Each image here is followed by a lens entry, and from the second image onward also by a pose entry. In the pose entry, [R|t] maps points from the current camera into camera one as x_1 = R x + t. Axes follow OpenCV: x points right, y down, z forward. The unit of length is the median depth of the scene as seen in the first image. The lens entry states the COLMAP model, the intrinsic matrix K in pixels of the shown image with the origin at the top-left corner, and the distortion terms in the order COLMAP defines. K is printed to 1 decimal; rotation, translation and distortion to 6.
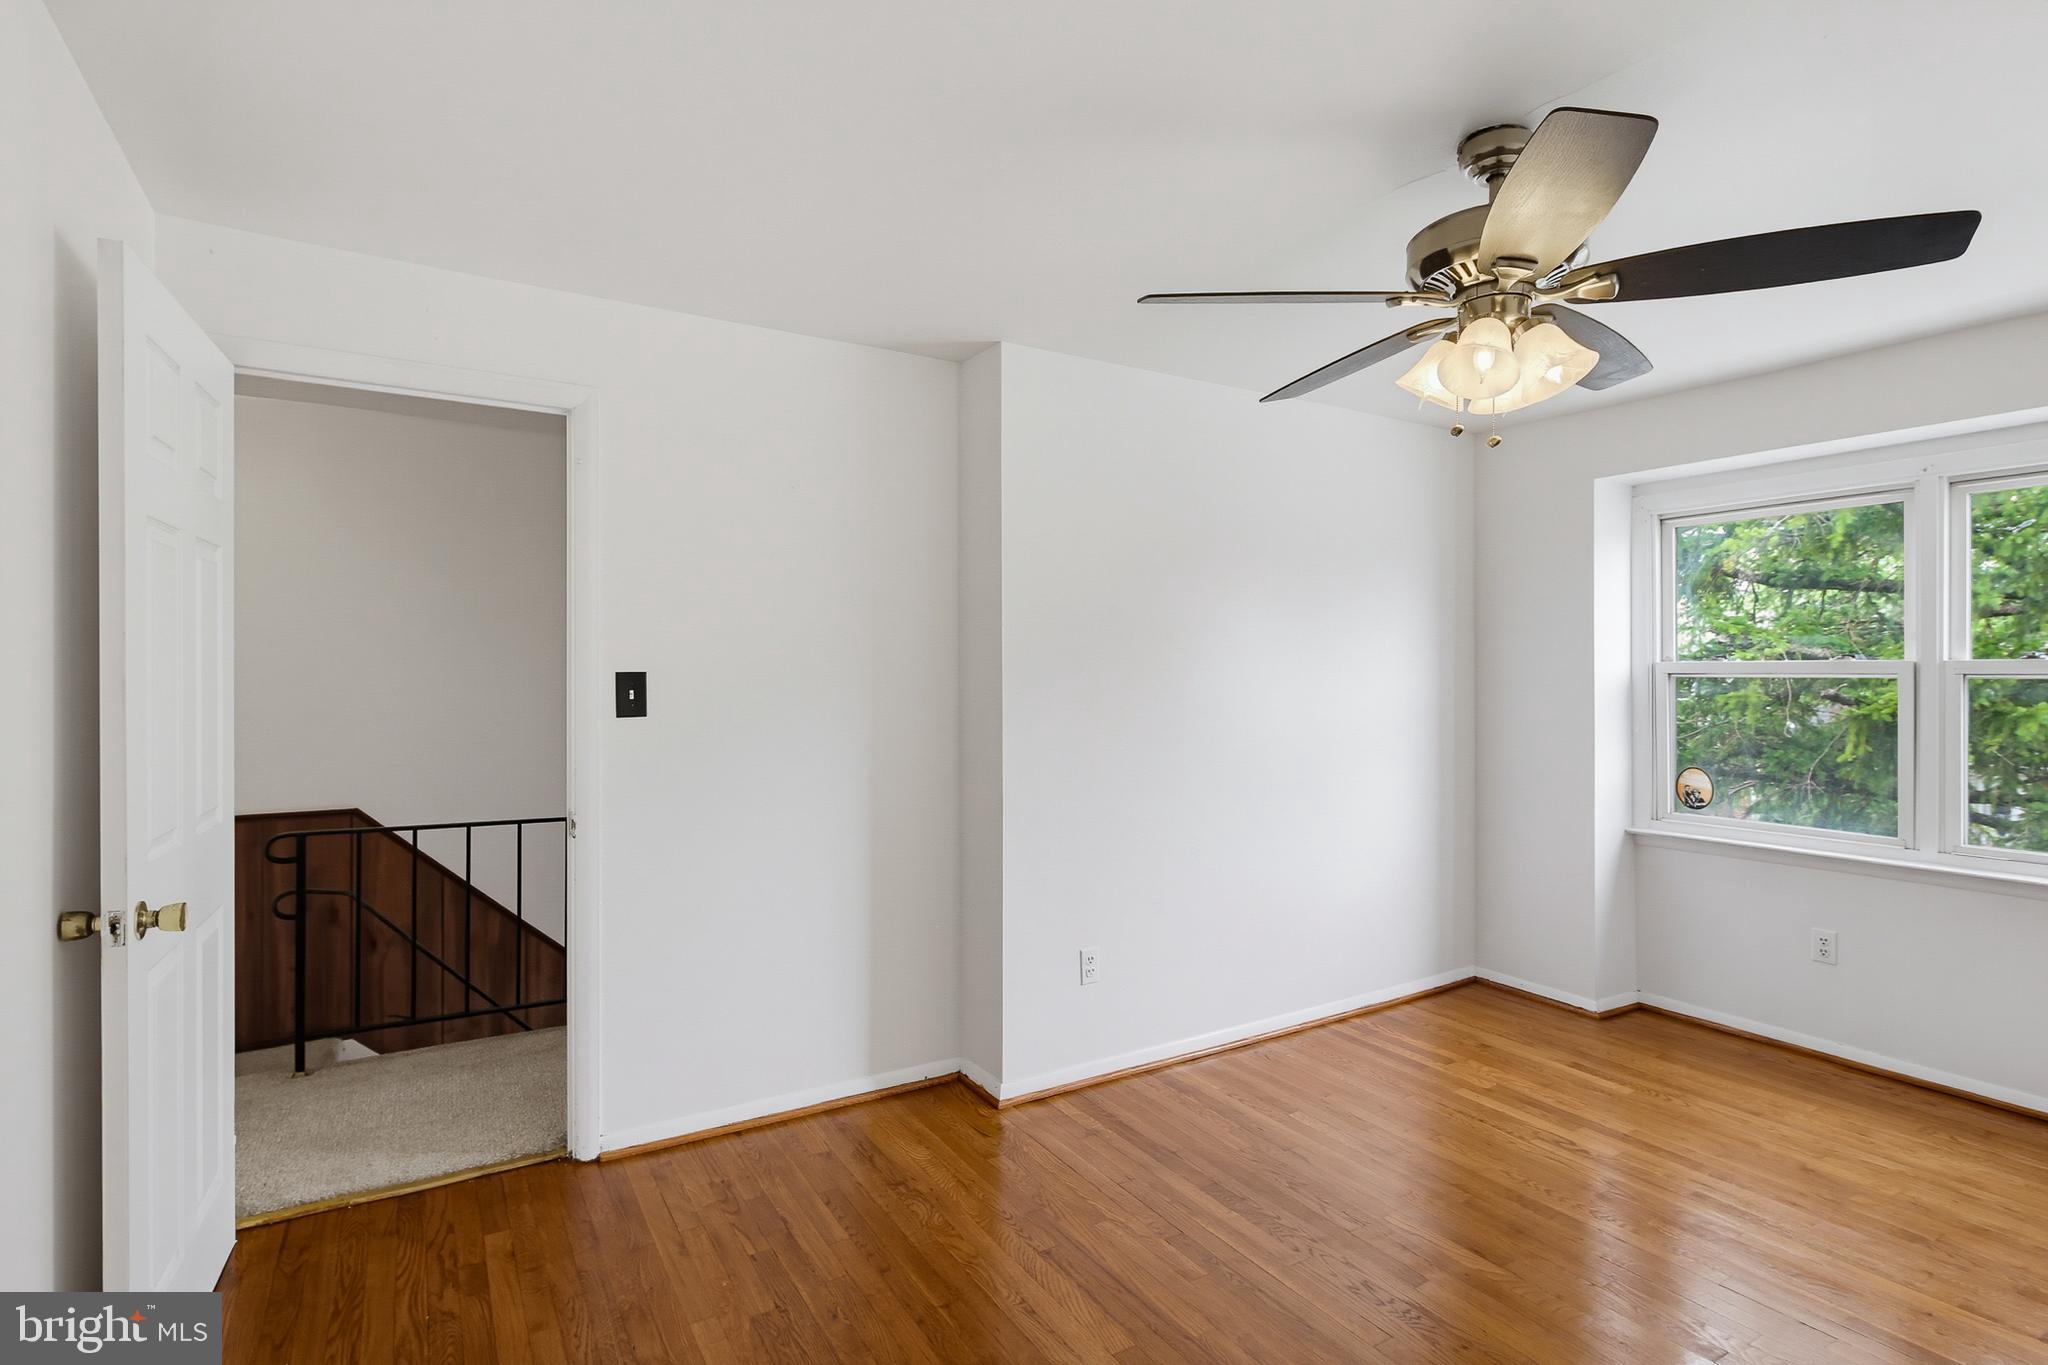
lens RADIAL K [[981.5, 0, 1014.2], [0, 981.5, 665.8], [0, 0, 1]] dist [0.001152, 0.000605]
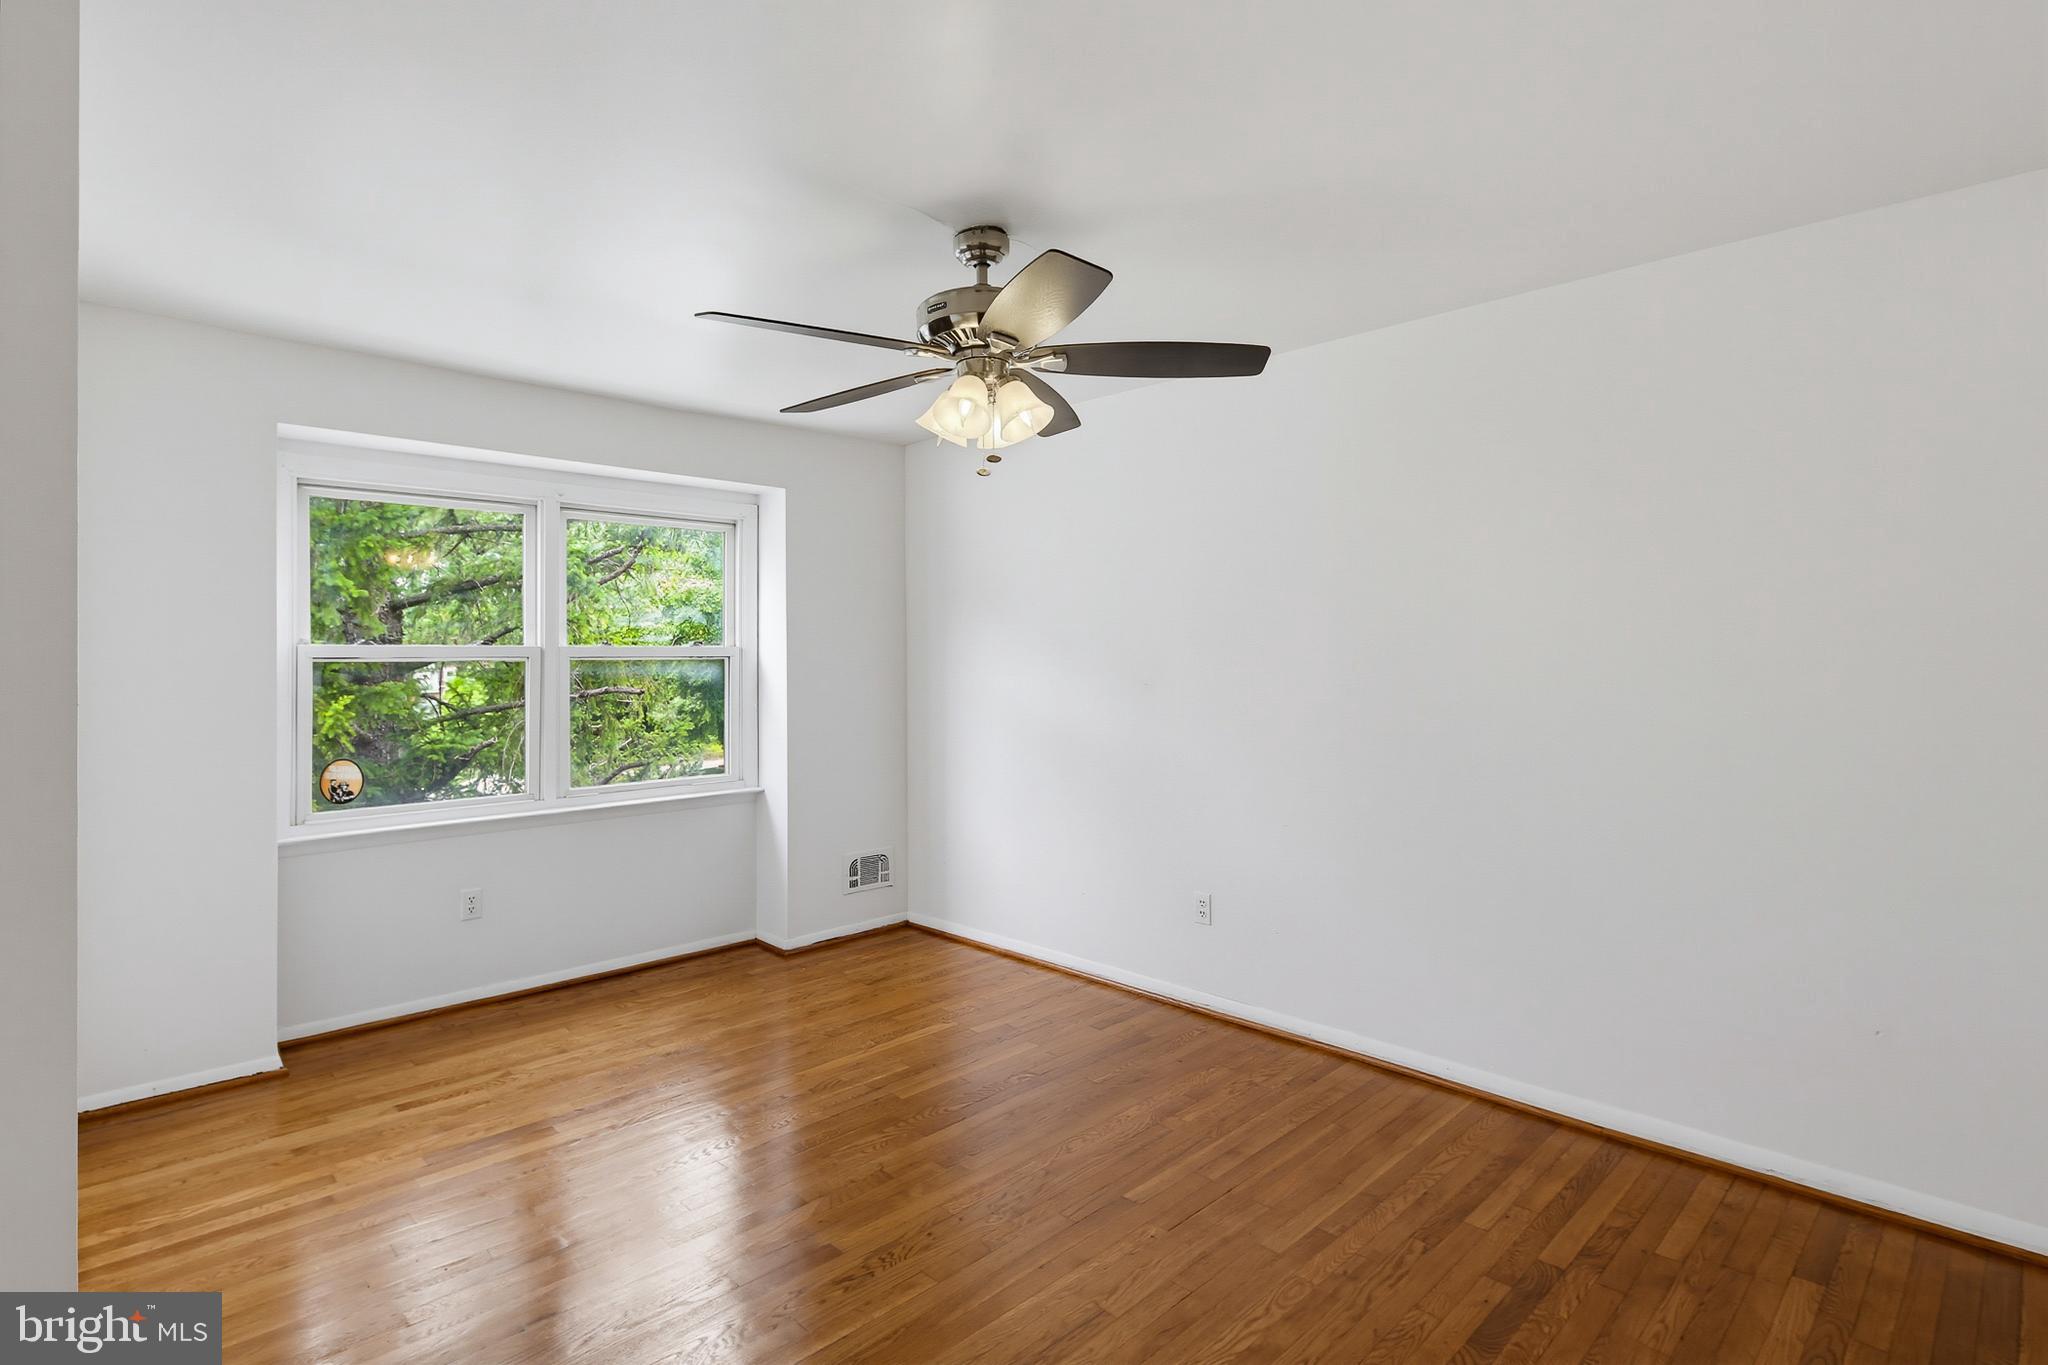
lens RADIAL K [[981.5, 0, 1014.2], [0, 981.5, 665.8], [0, 0, 1]] dist [0.001152, 0.000605]
pose [[-0.204659, -0.006842, 0.978809, -0.423096], [-0.001887, 0.999976, 0.006596, 0.010138], [-0.978832, -0.000497, -0.204667, 0.705683]]
